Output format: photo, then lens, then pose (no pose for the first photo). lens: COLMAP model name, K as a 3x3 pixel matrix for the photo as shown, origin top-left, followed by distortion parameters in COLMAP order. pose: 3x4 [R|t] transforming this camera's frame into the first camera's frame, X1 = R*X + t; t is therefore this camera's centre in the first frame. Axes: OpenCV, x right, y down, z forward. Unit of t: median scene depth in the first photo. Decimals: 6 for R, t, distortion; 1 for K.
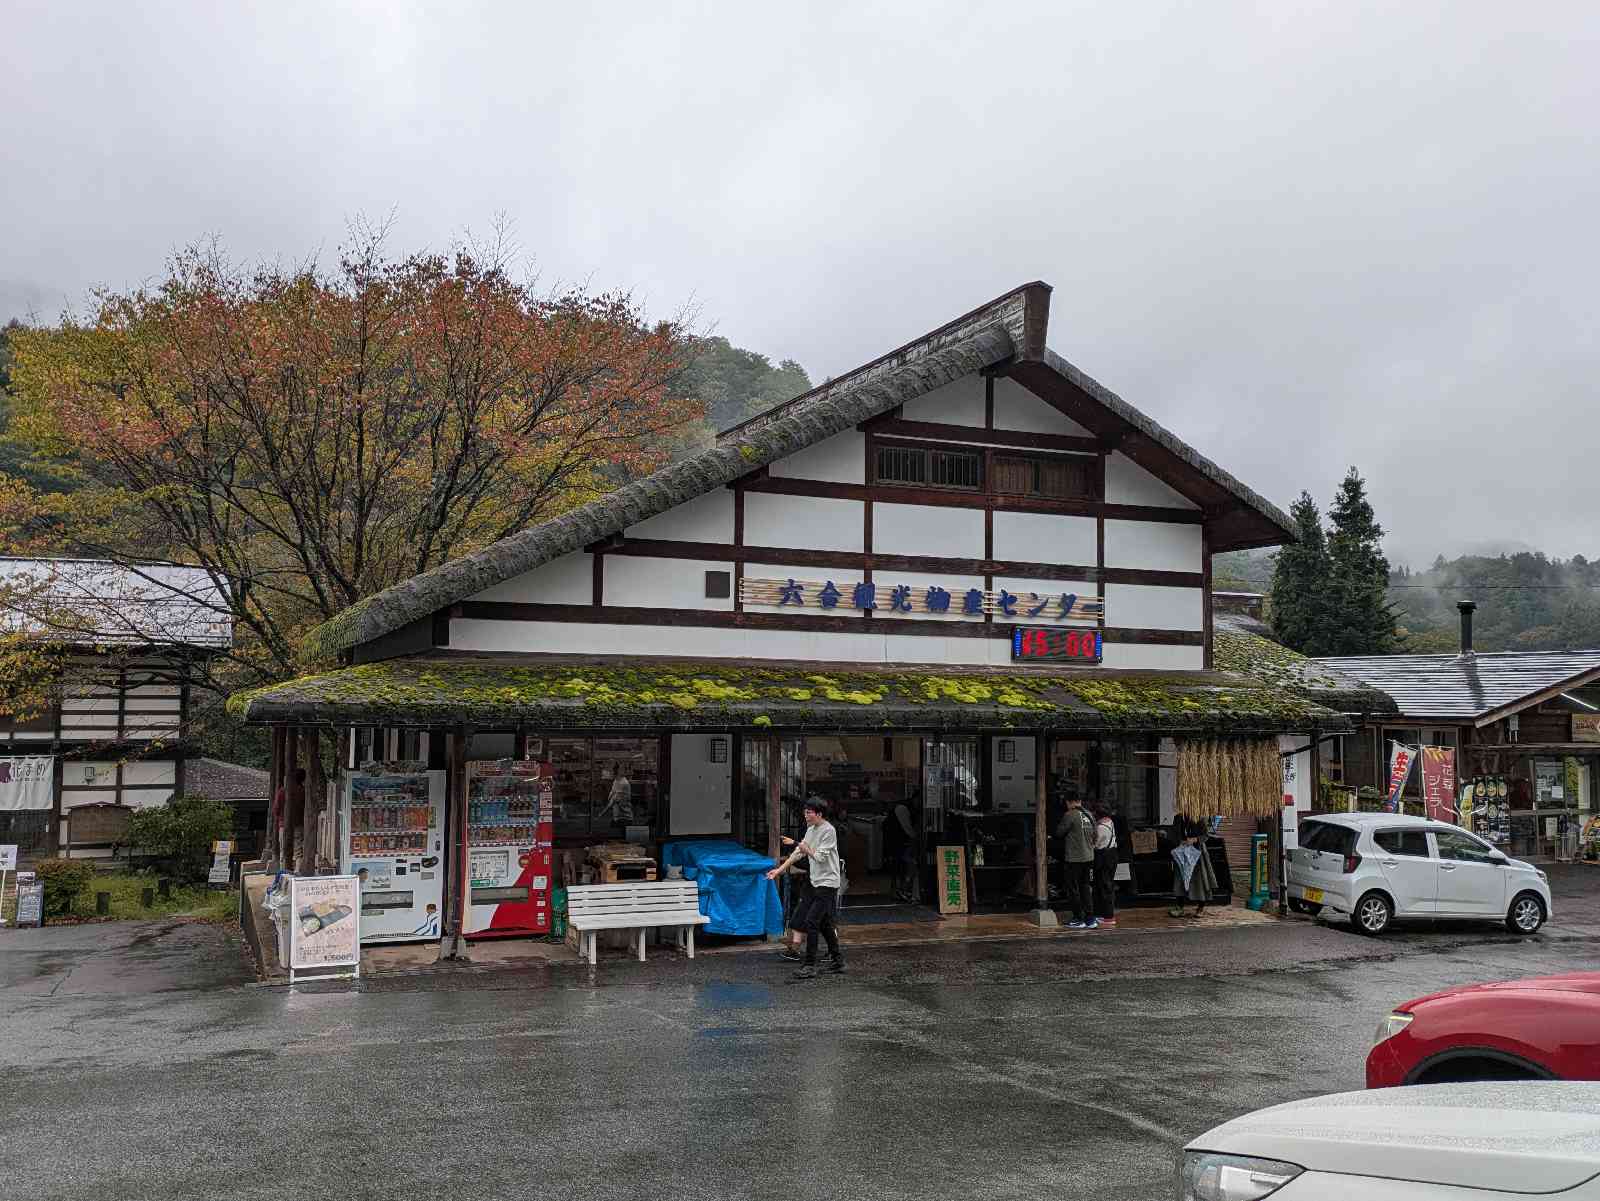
lens RADIAL K [[1371.0, 0, 763.4], [0, 1371.0, 607.7], [0, 0, 1]] dist [0.078401, -0.108299]
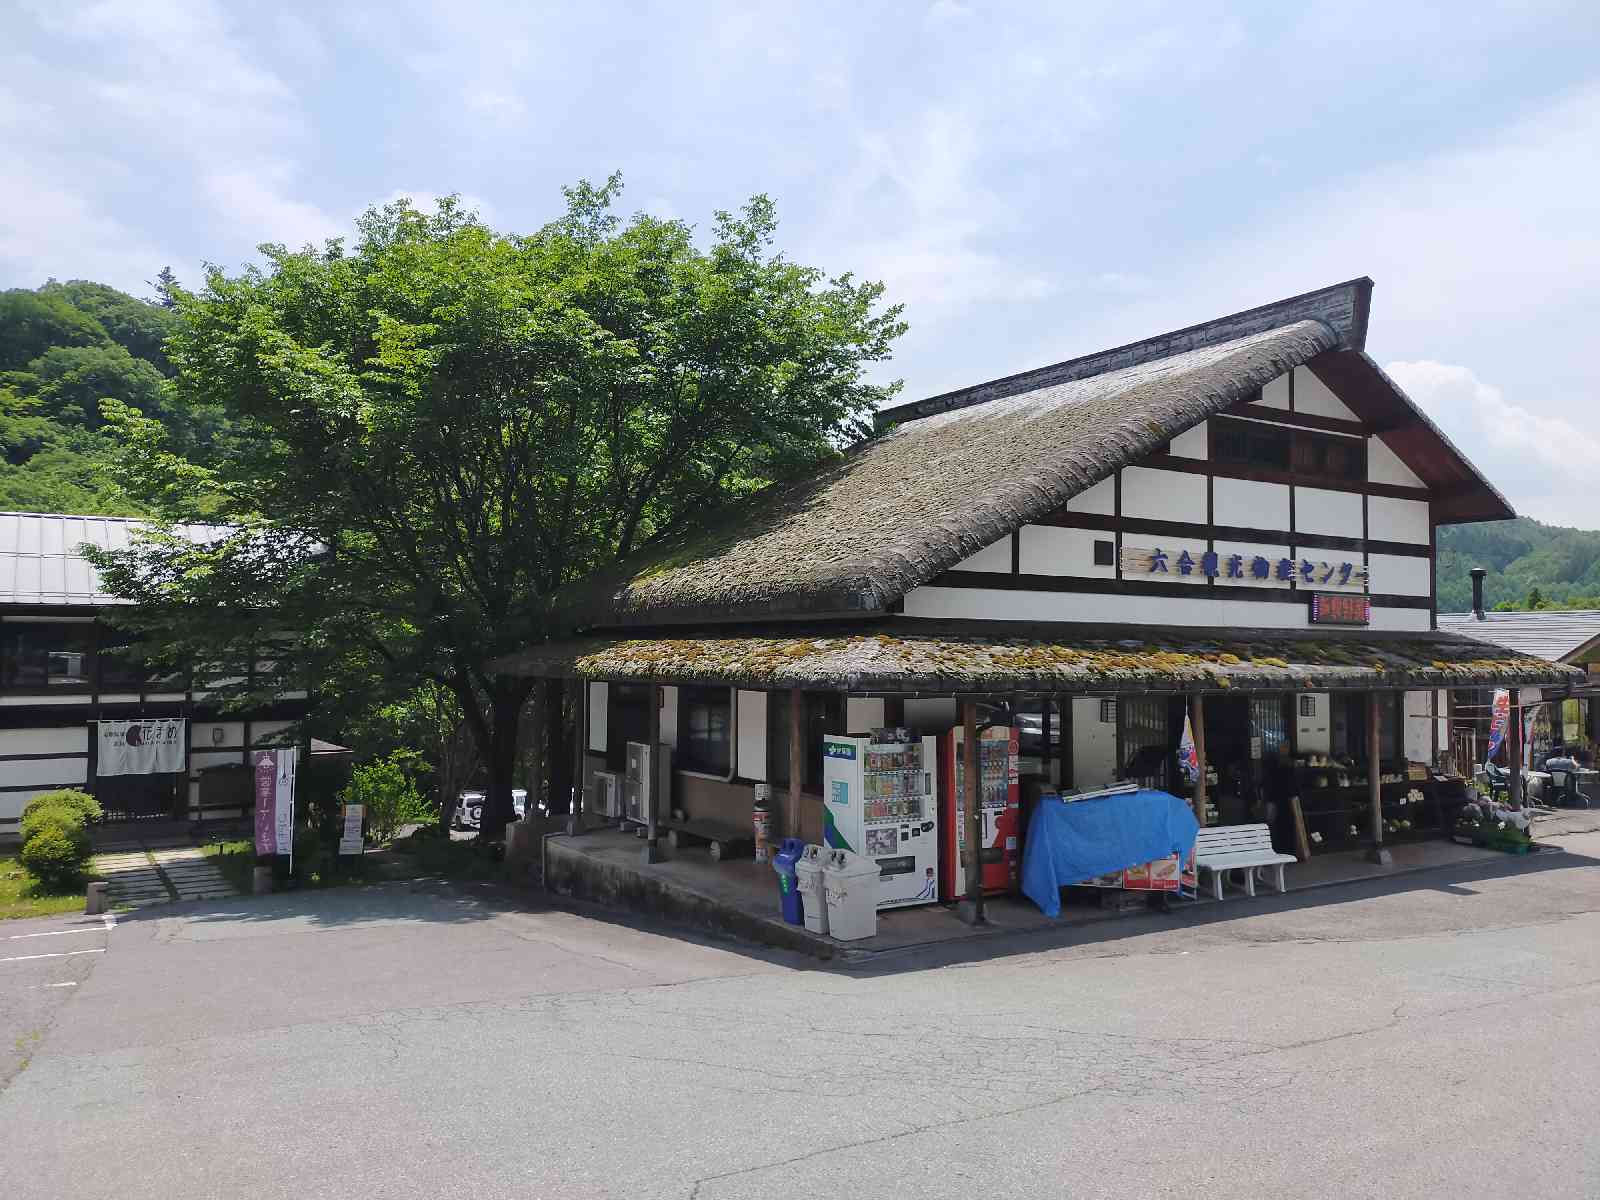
lens RADIAL K [[1200.2, 0, 800.0], [0, 1200.2, 600.0], [0, 0, 1]] dist [0.058415, -0.061685]
pose [[0.984218, -0.000261, 0.176961, -0.402744], [-0.004477, 0.999642, 0.026378, -0.004028], [-0.176905, -0.026754, 0.983864, 0.124623]]
